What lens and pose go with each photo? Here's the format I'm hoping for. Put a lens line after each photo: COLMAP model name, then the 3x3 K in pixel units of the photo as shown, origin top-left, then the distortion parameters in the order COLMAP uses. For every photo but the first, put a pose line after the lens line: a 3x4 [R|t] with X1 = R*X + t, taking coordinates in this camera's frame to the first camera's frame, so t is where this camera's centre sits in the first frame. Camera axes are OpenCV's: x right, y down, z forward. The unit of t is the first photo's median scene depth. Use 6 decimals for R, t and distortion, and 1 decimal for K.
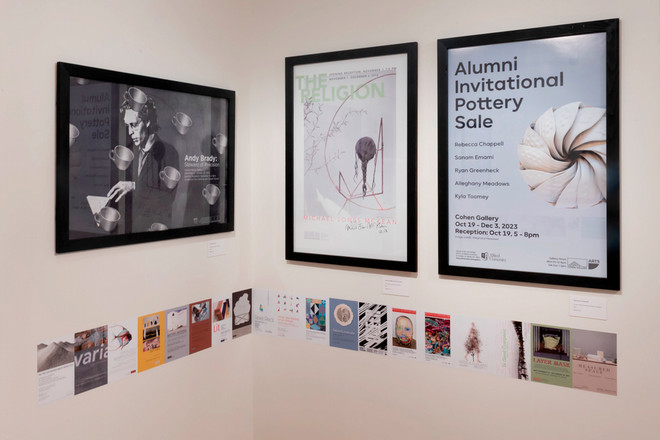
lens RADIAL K [[628.4, 0, 299.2], [0, 628.4, 165.2], [0, 0, 1]] dist [0.002108, 0.005199]
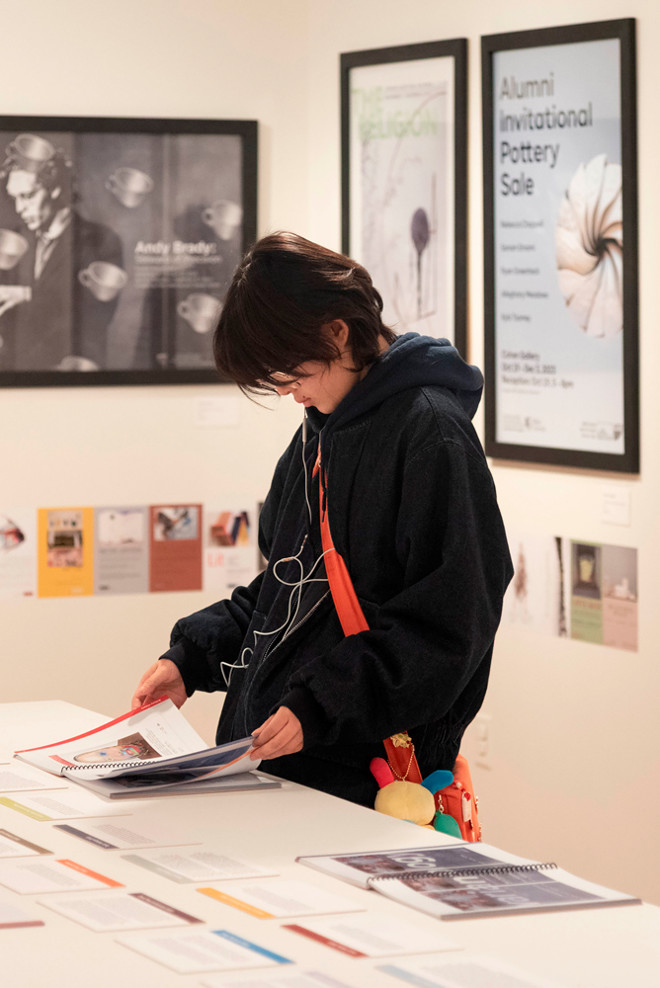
lens RADIAL K [[3390.2, 0, 330.0], [0, 3390.2, 494.0], [0, 0, 1]] dist [-0.275411, -3.273512]
pose [[0.848871, 0.038217, -0.527217, 1.694135], [0.001043, 0.997260, 0.073969, -0.016206], [0.528599, -0.063340, 0.846505, -1.615393]]
